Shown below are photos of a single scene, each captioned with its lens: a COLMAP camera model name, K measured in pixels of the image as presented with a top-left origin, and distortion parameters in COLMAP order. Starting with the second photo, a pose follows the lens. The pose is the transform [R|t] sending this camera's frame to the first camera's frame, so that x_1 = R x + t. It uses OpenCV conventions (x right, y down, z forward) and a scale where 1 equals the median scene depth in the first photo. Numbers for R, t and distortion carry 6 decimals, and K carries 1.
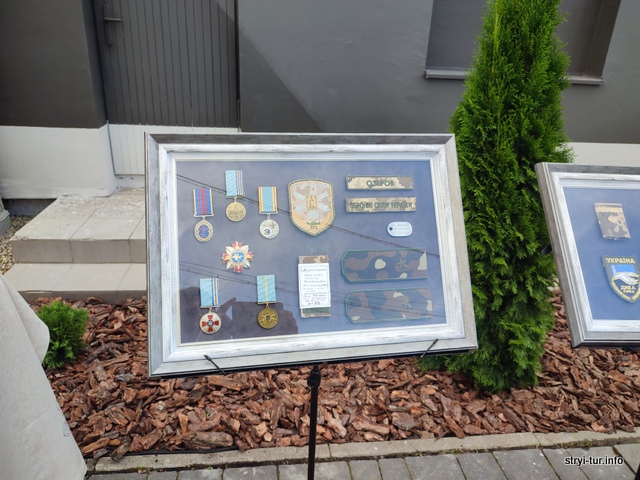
lens RADIAL K [[458.4, 0, 320.2], [0, 458.4, 240.9], [0, 0, 1]] dist [-0.010856, -0.007219]
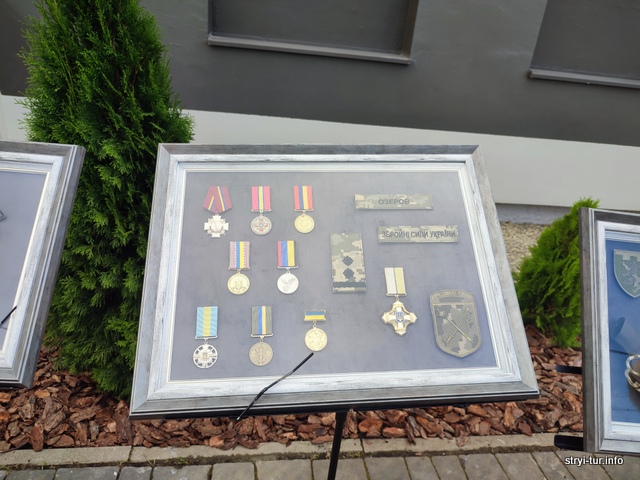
lens RADIAL K [[458.4, 0, 319.9], [0, 458.4, 239.3], [0, 0, 1]] dist [-0.010856, -0.007219]
pose [[0.999509, 0.000736, -0.031340, 0.838169], [-0.000653, 0.999996, 0.002649, 0.016150], [0.031342, -0.002627, 0.999505, 0.126184]]
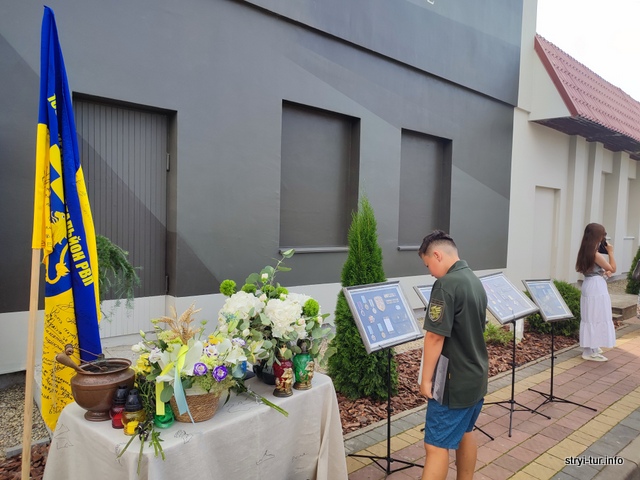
lens RADIAL K [[458.4, 0, 319.4], [0, 458.4, 241.4], [0, 0, 1]] dist [-0.010856, -0.007219]
pose [[0.820430, -0.047724, 0.569751, -1.031532], [0.229640, 0.940104, -0.251931, 0.109857], [-0.523603, 0.337530, 0.782249, -0.722181]]
